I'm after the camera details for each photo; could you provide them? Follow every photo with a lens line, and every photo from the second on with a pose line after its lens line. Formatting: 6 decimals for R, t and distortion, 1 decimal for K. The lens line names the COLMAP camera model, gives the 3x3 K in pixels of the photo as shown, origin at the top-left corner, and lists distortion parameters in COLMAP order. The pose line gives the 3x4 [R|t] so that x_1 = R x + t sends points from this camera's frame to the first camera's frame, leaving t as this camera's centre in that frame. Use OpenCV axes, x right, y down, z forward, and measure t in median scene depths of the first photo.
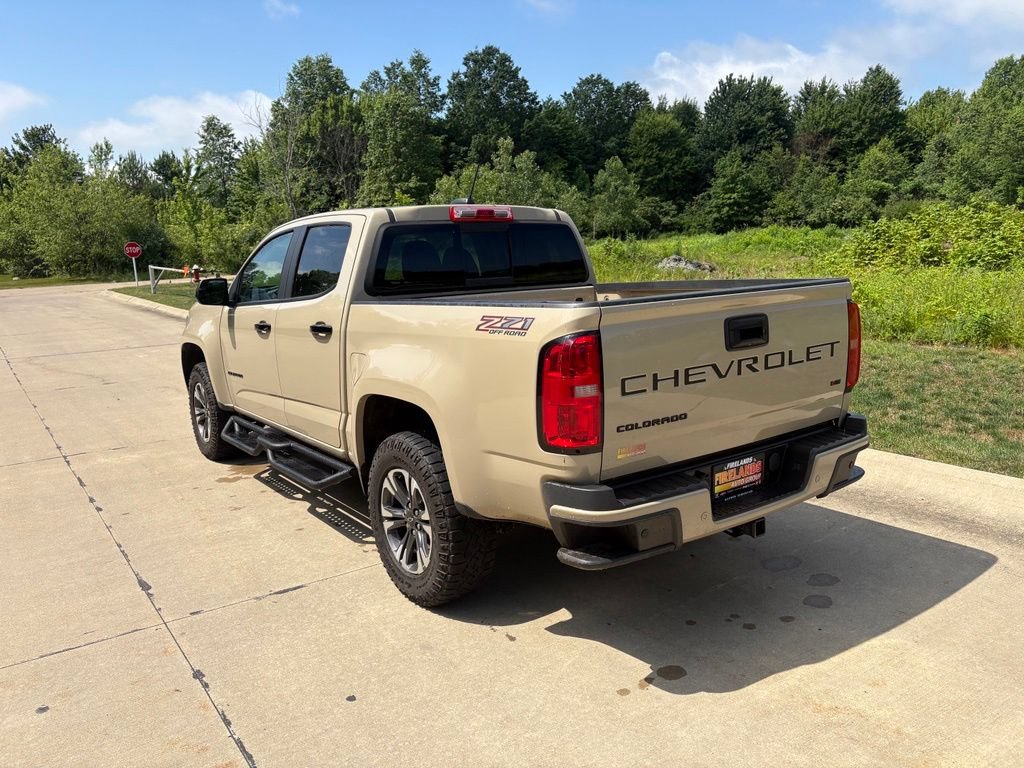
lens RADIAL K [[786.2, 0, 510.5], [0, 786.2, 379.4], [0, 0, 1]] dist [0.024082, -0.010946]
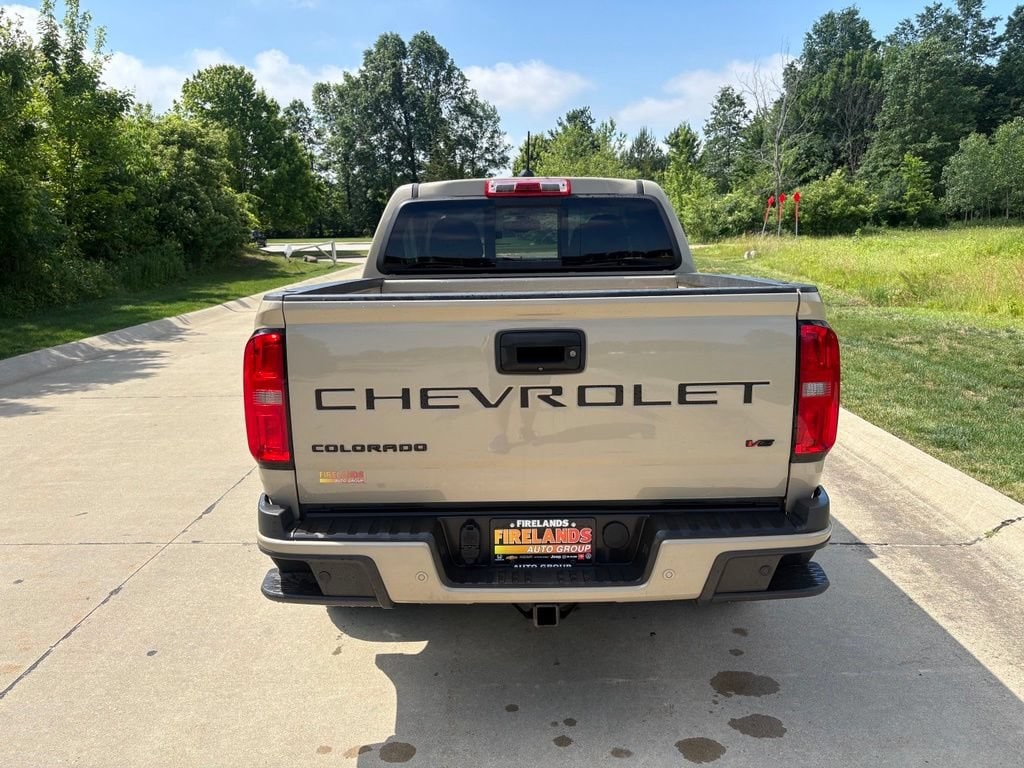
lens RADIAL K [[786.2, 0, 510.5], [0, 786.2, 379.4], [0, 0, 1]] dist [0.024082, -0.010946]
pose [[0.806114, 0.130061, -0.577290, 0.039458], [-0.108287, 0.991497, 0.072170, -0.004703], [0.581768, 0.004336, 0.813343, 0.021655]]
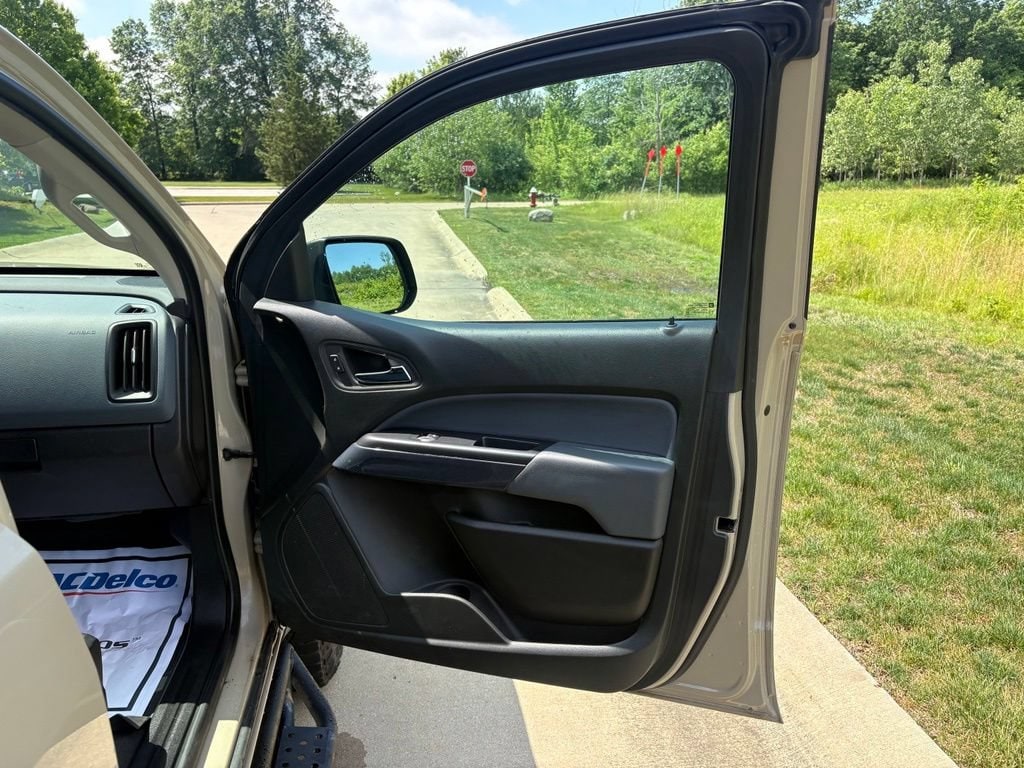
lens RADIAL K [[774.3, 0, 530.8], [0, 774.3, 382.0], [0, 0, 1]] dist [0.035780, -0.028276]
pose [[0.892833, 0.153558, -0.423402, 0.010479], [-0.113327, 0.986432, 0.118783, -0.016639], [0.435897, -0.058070, 0.898121, 0.100041]]
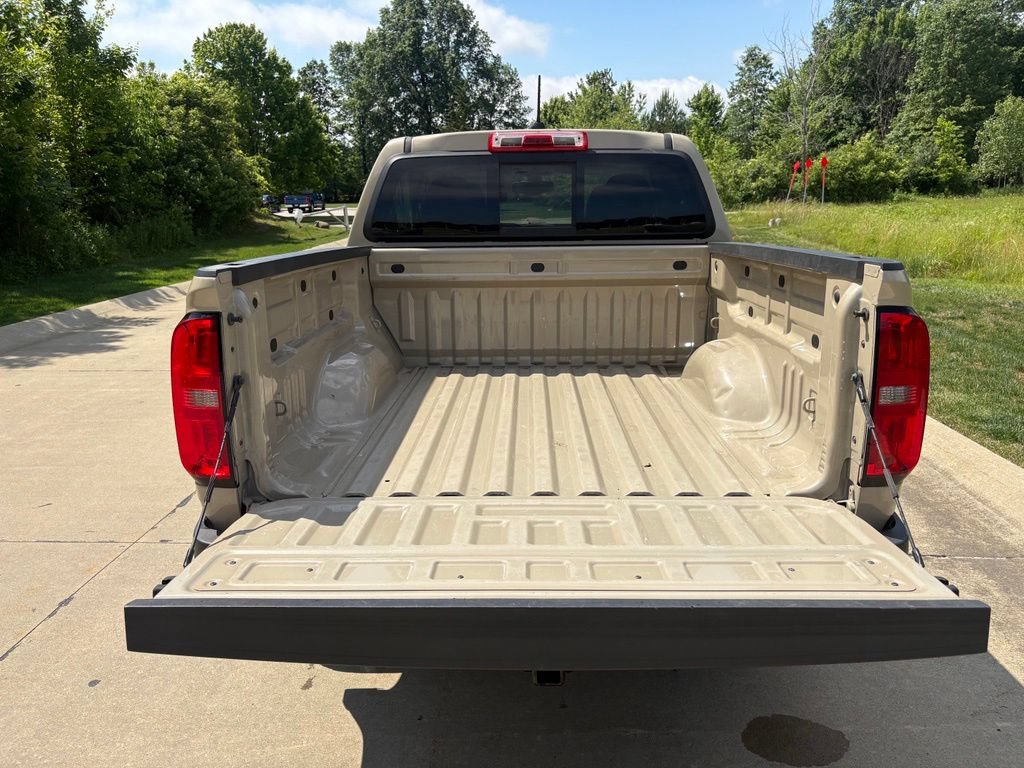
lens RADIAL K [[785.2, 0, 512.0], [0, 785.2, 384.0], [0, 0, 1]] dist [0.039659, -0.043934]
pose [[0.793762, 0.163742, -0.585773, 0.034676], [-0.114552, 0.986092, 0.120417, -0.005491], [0.597344, -0.028481, 0.801480, 0.029727]]
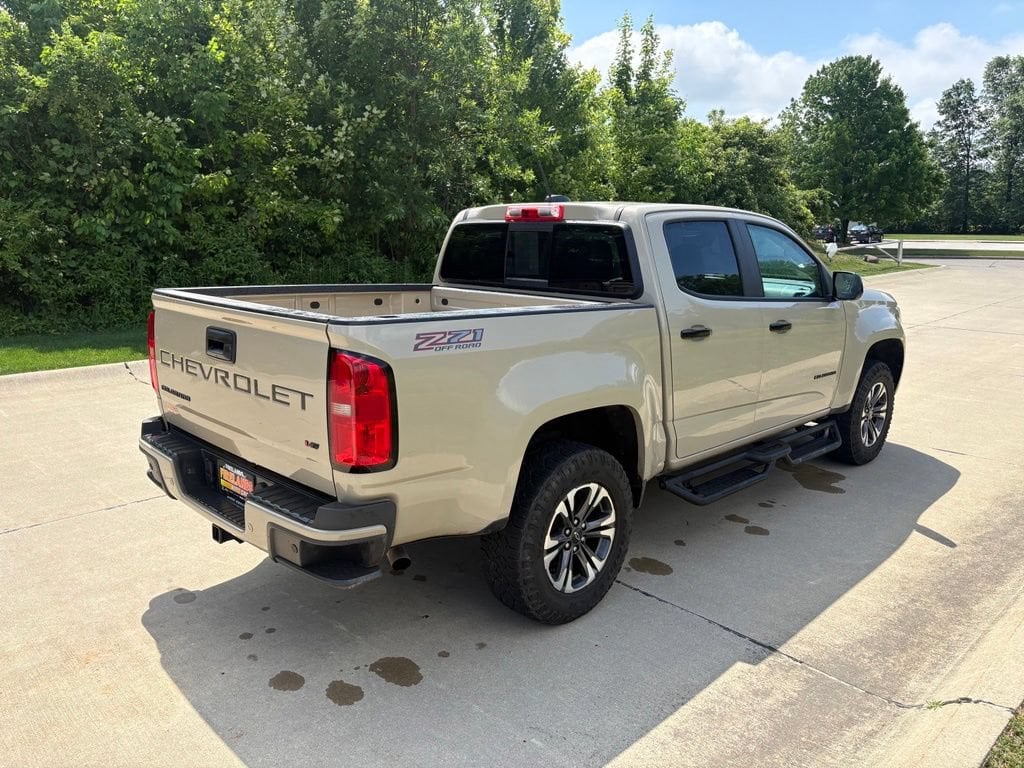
lens RADIAL K [[789.7, 0, 493.3], [0, 789.7, 370.2], [0, 0, 1]] dist [0.009900, -0.006544]
pose [[0.140195, 0.213791, -0.966767, 0.076122], [-0.175902, 0.966256, 0.188170, -0.016009], [0.974374, 0.143676, 0.173070, 0.065686]]
